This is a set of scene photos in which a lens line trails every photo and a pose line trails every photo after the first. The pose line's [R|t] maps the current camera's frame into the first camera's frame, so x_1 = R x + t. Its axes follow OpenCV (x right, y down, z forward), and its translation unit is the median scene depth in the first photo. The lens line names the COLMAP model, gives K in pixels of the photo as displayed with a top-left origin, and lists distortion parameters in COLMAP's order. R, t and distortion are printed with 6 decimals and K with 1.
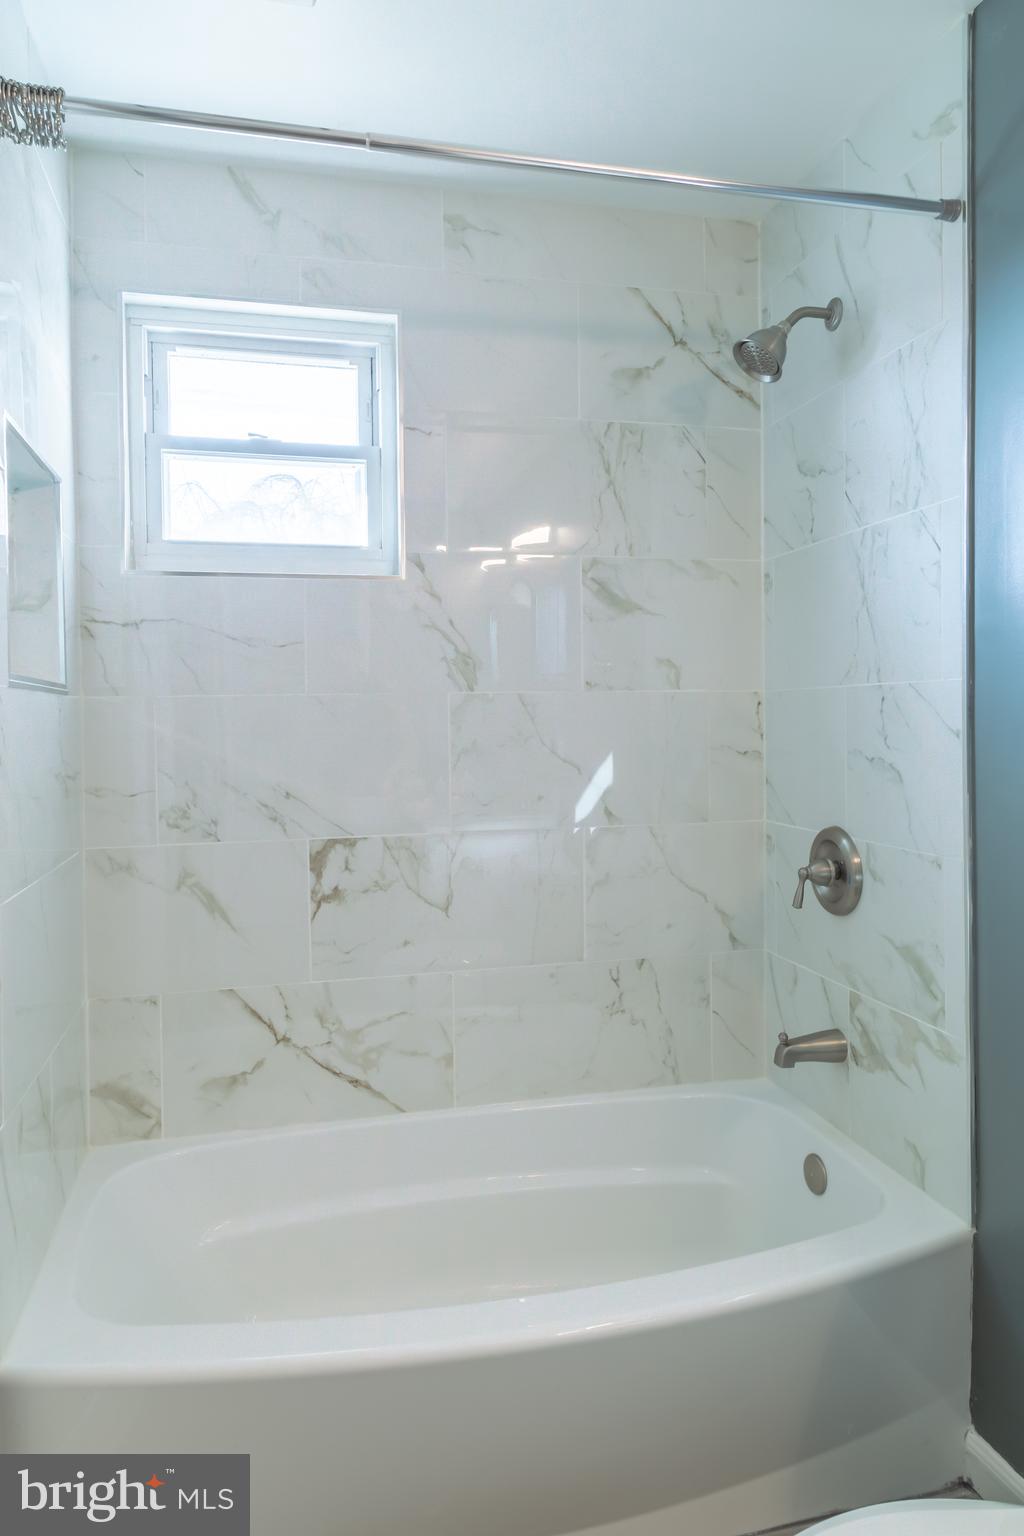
lens RADIAL K [[1012.4, 0, 510.1], [0, 1012.4, 728.6], [0, 0, 1]] dist [0.002515, 0.000131]
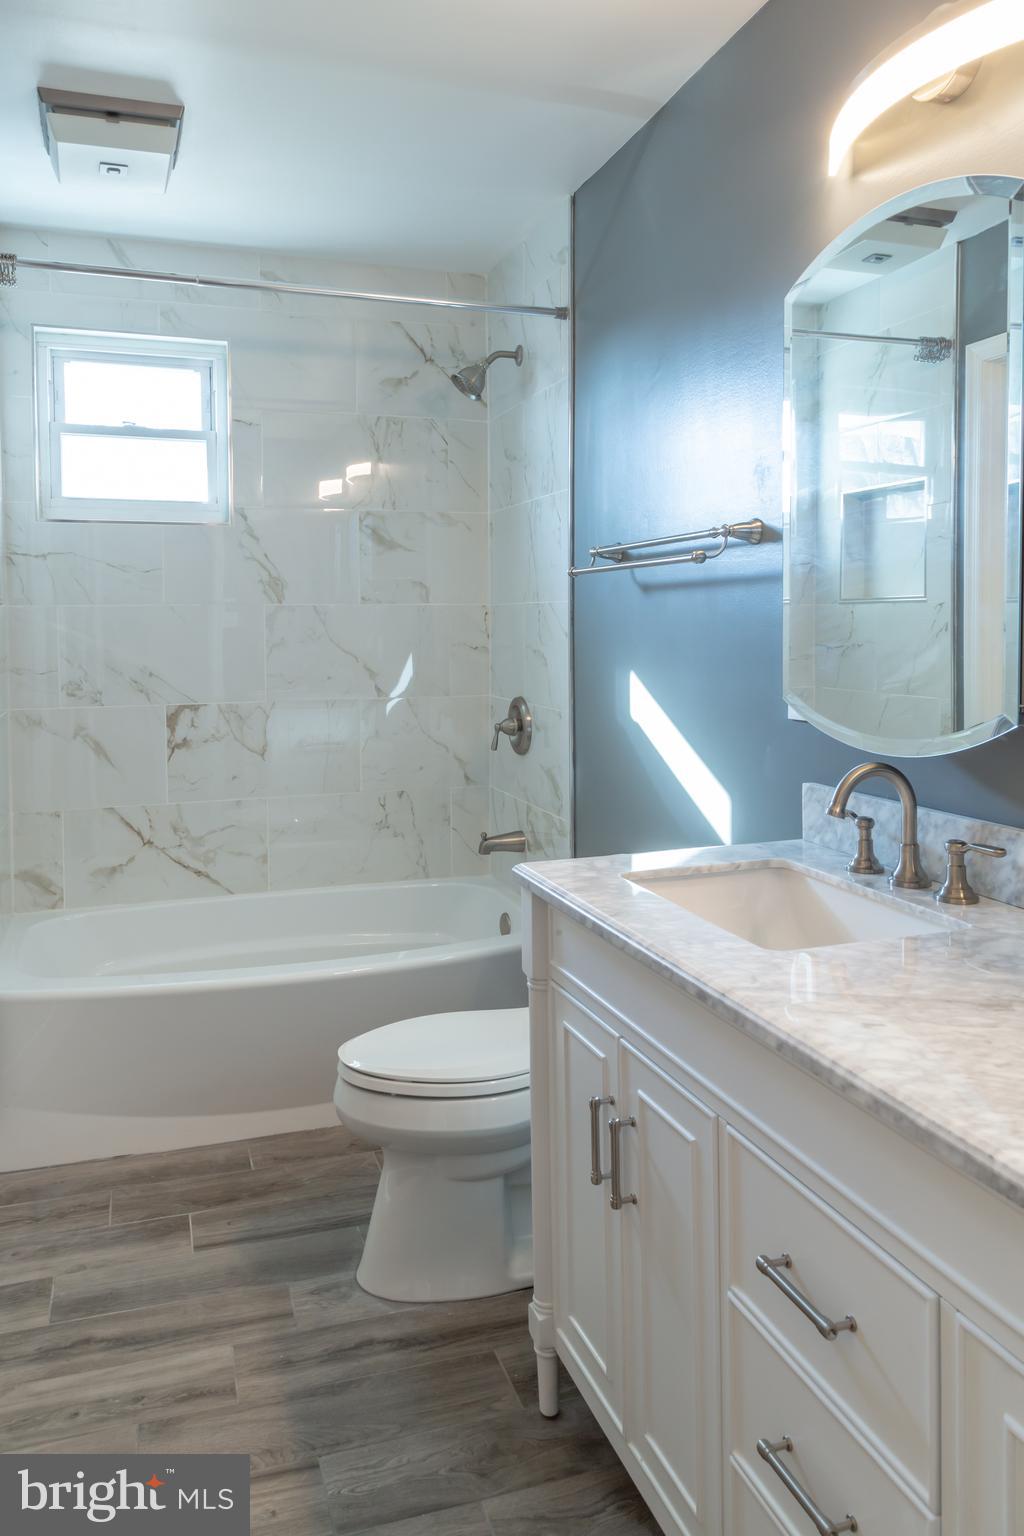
lens RADIAL K [[1061.6, 0, 454.8], [0, 1061.6, 668.8], [0, 0, 1]] dist [0.004066, -0.001951]
pose [[0.998130, 0.005319, 0.060901, 0.121013], [-0.007405, 0.999392, 0.034079, 0.002562], [-0.060682, -0.034466, 0.997562, -0.538165]]
